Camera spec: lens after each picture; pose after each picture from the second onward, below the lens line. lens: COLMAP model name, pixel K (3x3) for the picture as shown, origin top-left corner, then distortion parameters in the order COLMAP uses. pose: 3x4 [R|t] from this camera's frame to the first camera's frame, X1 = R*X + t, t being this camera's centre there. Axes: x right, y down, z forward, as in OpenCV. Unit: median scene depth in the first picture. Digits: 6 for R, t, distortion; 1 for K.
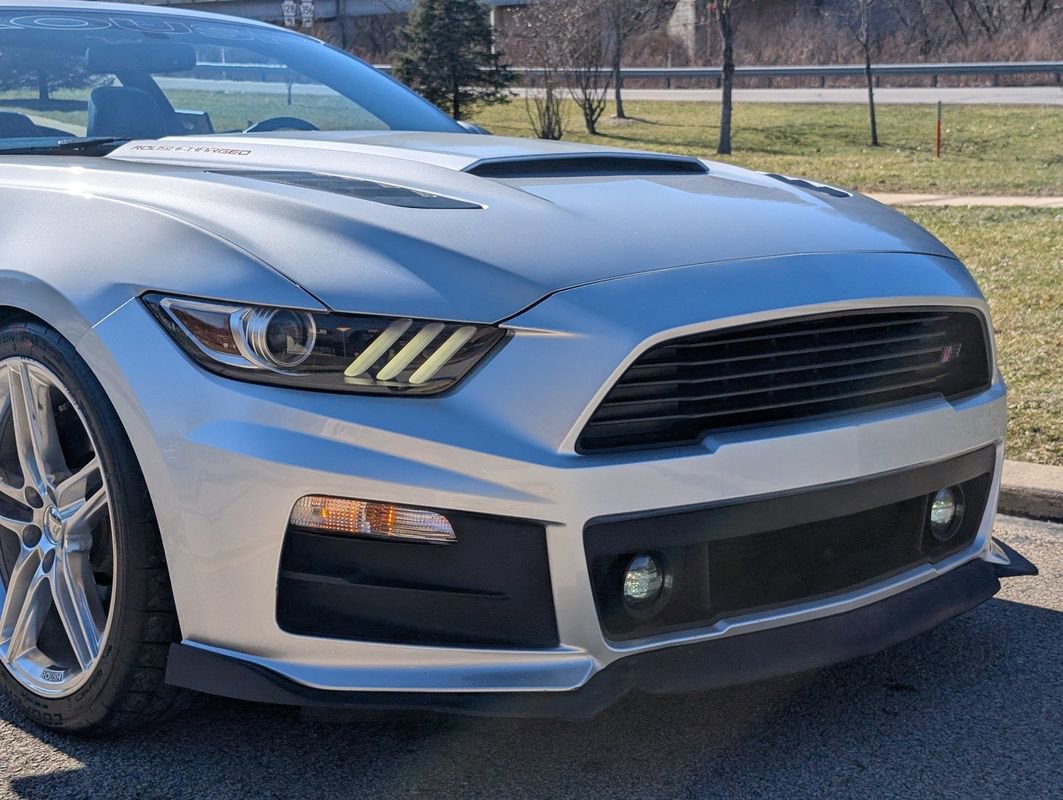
lens RADIAL K [[1649.2, 0, 531.5], [0, 1649.2, 400.0], [0, 0, 1]] dist [0.225382, -0.989701]
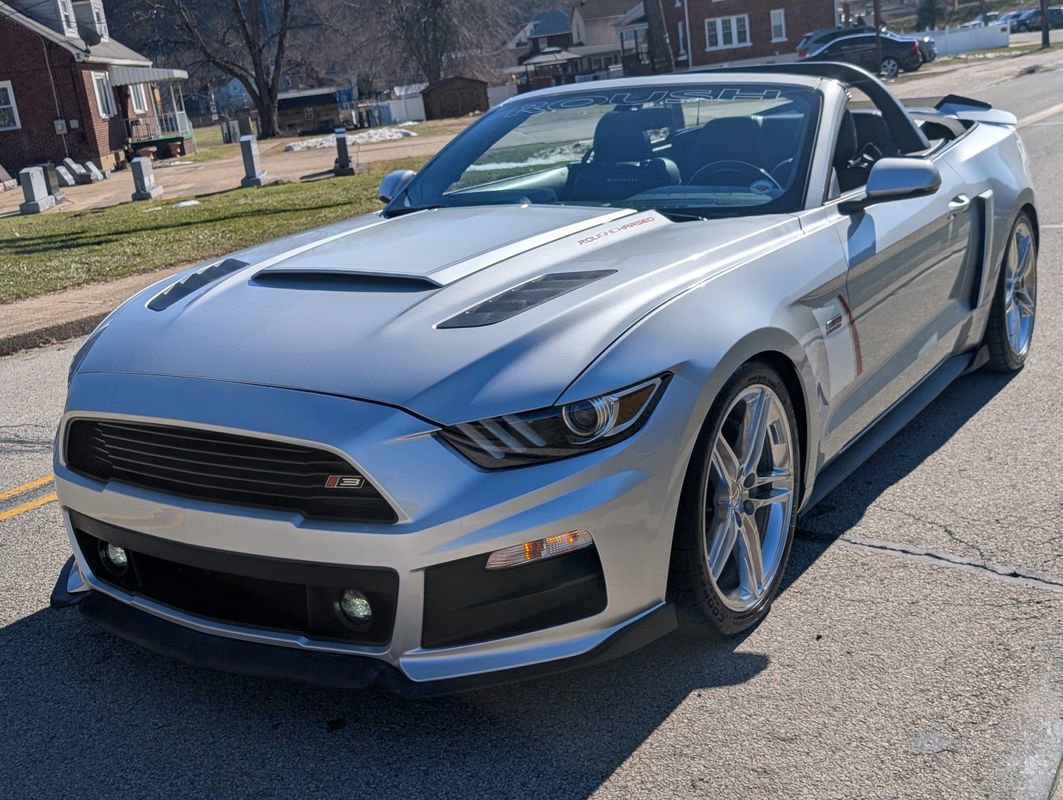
lens RADIAL K [[1258.6, 0, 531.5], [0, 1258.6, 400.0], [0, 0, 1]] dist [0.009121, -0.017034]
pose [[0.257988, 0.233428, -0.937525, 1.216580], [-0.059070, 0.972370, 0.225849, -0.322864], [0.964341, -0.002887, 0.264648, 0.982045]]
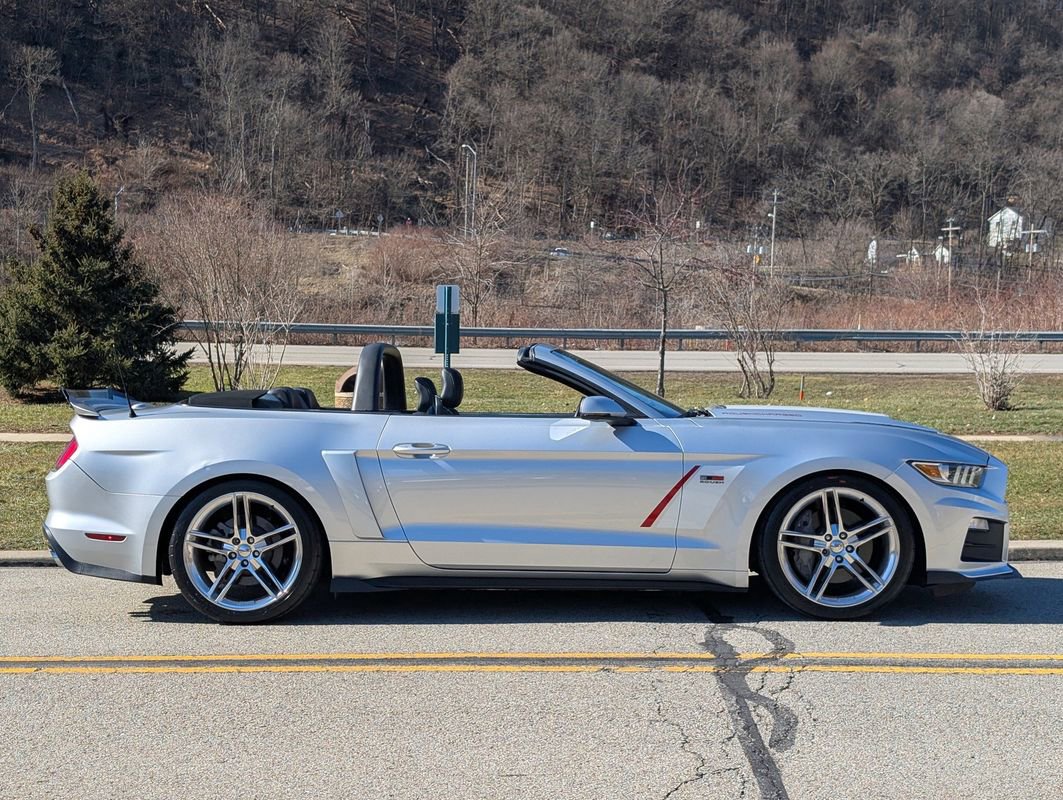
lens RADIAL K [[1649.2, 0, 531.5], [0, 1649.2, 400.0], [0, 0, 1]] dist [0.225382, -0.989701]
pose [[0.694430, -0.000519, 0.719560, -2.749142], [0.102741, 0.989825, -0.098438, 0.054515], [-0.712188, 0.142286, 0.687418, -0.626687]]
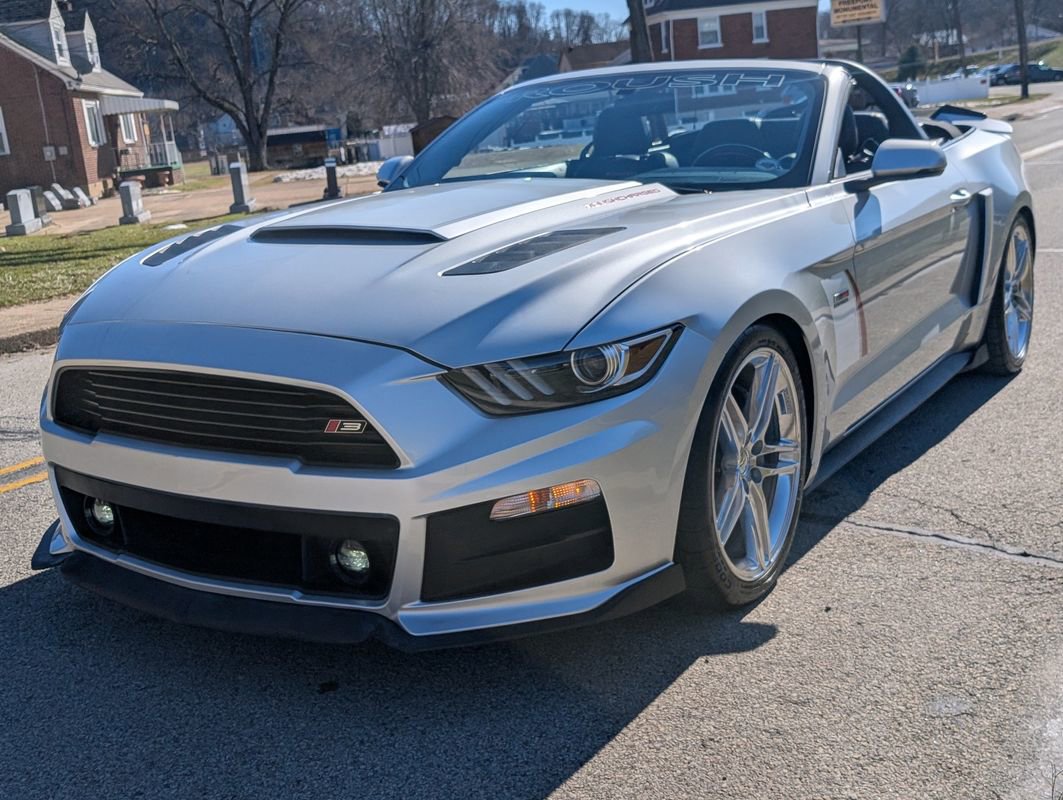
lens RADIAL K [[1257.4, 0, 535.8], [0, 1257.4, 378.6], [0, 0, 1]] dist [0.011266, -0.022365]
pose [[0.271183, 0.190436, -0.943501, 1.199682], [-0.079564, 0.981313, 0.175199, -0.243307], [0.959234, 0.027558, 0.281267, 0.971428]]
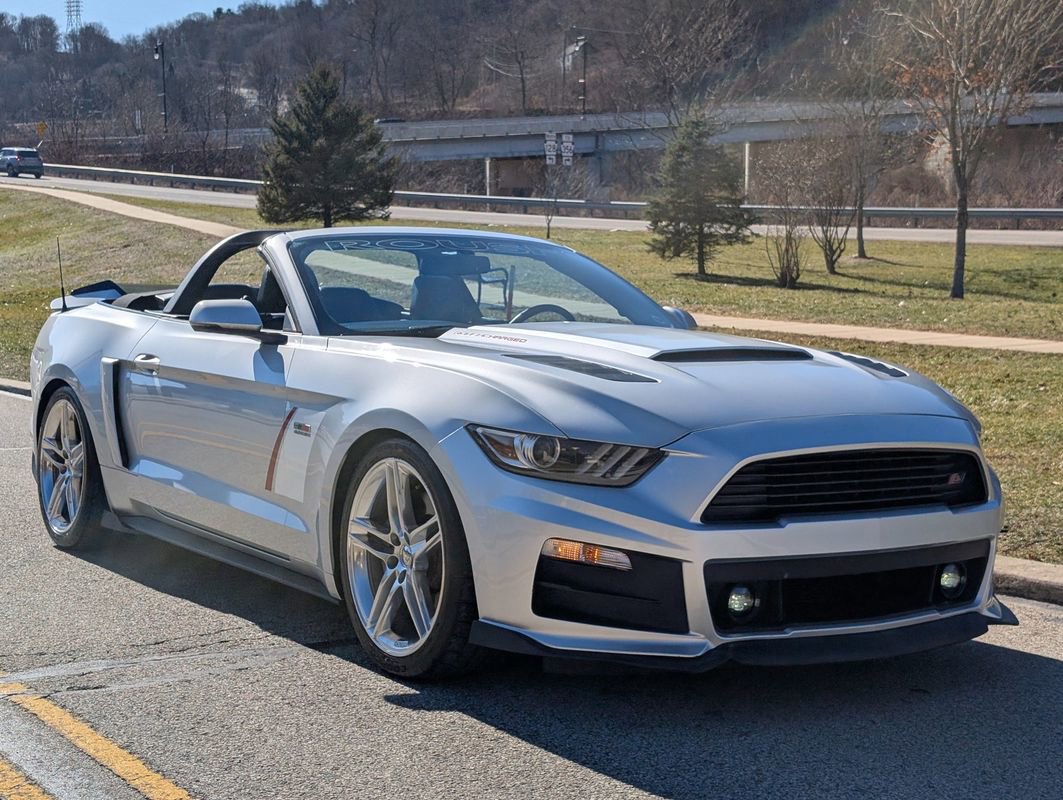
lens RADIAL K [[1652.5, 0, 536.3], [0, 1652.5, 384.4], [0, 0, 1]] dist [0.203522, -0.891603]
pose [[0.988862, 0.031409, -0.145481, 0.092481], [-0.043582, 0.995740, -0.081255, 0.031840], [0.142309, 0.086690, 0.986019, -0.696111]]
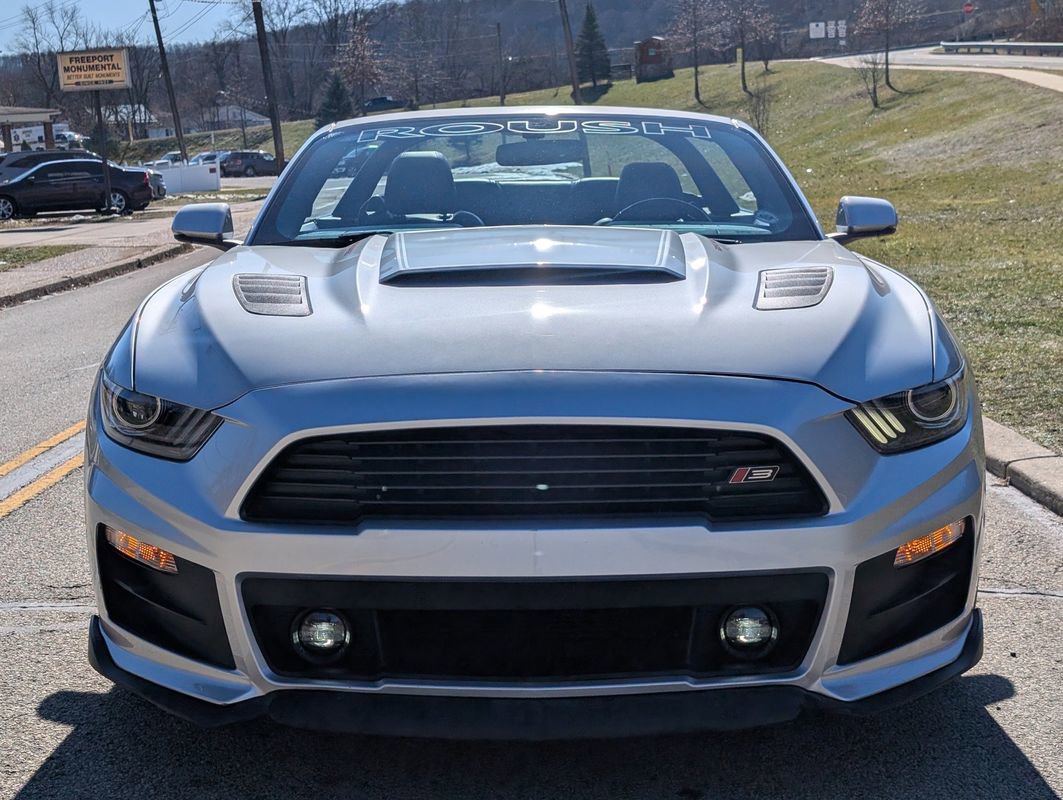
lens RADIAL K [[1652.5, 0, 536.3], [0, 1652.5, 384.4], [0, 0, 1]] dist [0.203522, -0.891603]
pose [[0.742080, 0.079634, -0.665565, 0.900395], [-0.083024, 0.996192, 0.026625, -0.108286], [0.665150, 0.035500, 0.745865, 0.172870]]
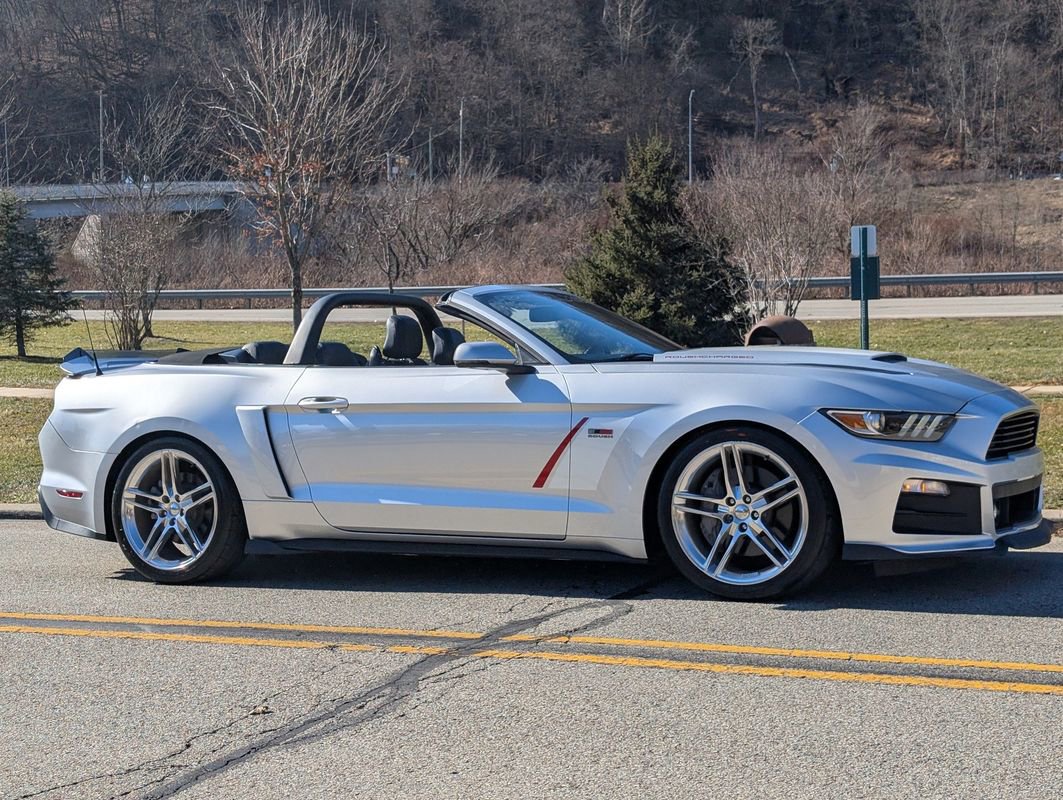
lens RADIAL K [[1652.5, 0, 536.3], [0, 1652.5, 384.4], [0, 0, 1]] dist [0.203522, -0.891603]
pose [[0.933728, -0.028105, 0.356878, -1.434295], [0.076774, 0.989439, -0.122949, 0.166828], [-0.349653, 0.142200, 0.926025, -1.144442]]
